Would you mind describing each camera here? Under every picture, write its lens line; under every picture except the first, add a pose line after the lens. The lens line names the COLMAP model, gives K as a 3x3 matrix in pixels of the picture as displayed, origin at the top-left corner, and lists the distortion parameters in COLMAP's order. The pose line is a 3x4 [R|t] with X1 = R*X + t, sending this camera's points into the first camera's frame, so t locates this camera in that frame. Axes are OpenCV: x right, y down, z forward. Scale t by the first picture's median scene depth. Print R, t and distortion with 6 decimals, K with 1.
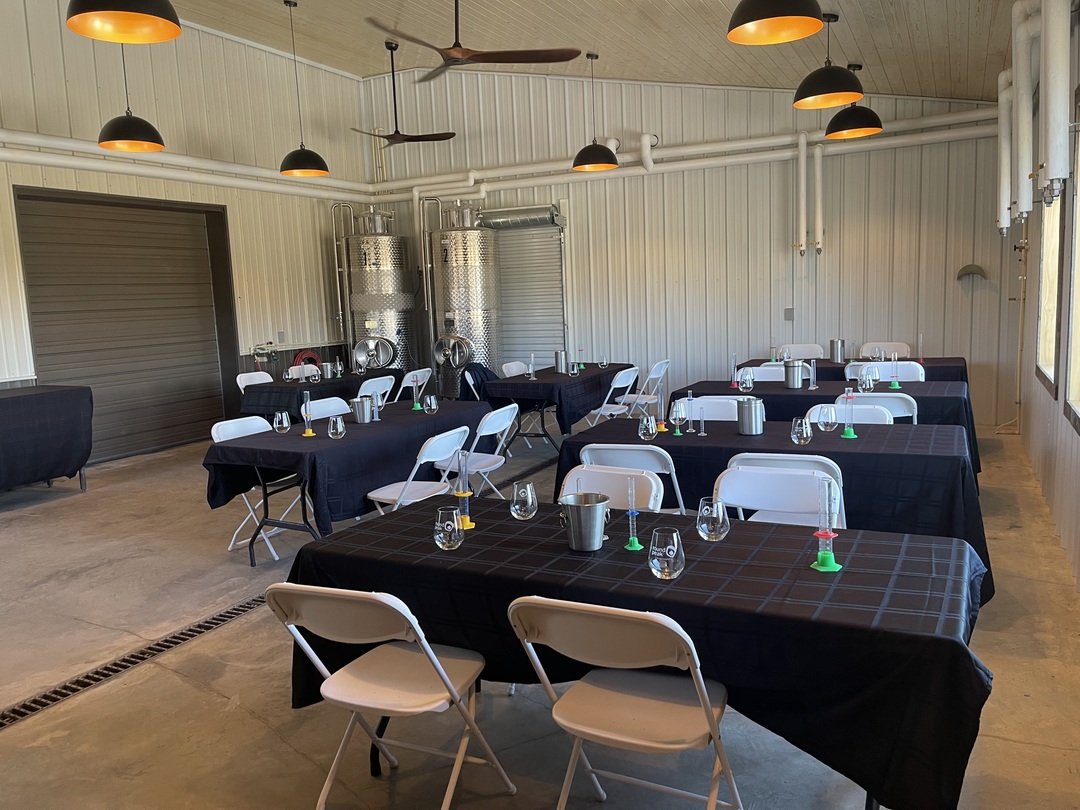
lens RADIAL K [[818.5, 0, 539.0], [0, 818.5, 409.6], [0, 0, 1]] dist [0.074626, -0.092620]
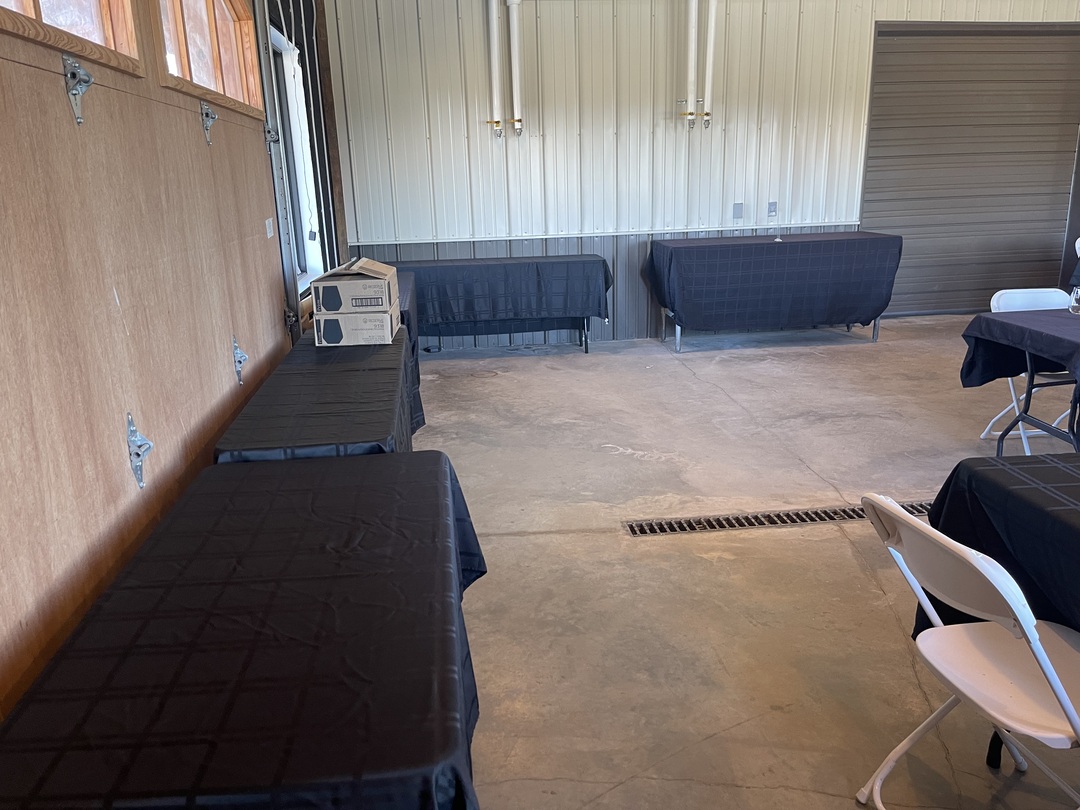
lens RADIAL K [[818.5, 0, 539.0], [0, 818.5, 409.6], [0, 0, 1]] dist [0.074626, -0.092620]
pose [[0.557959, 0.251121, -0.790961, 0.054225], [-0.110520, 0.967112, 0.229084, -0.008749], [0.822476, -0.040403, 0.567363, 0.117991]]
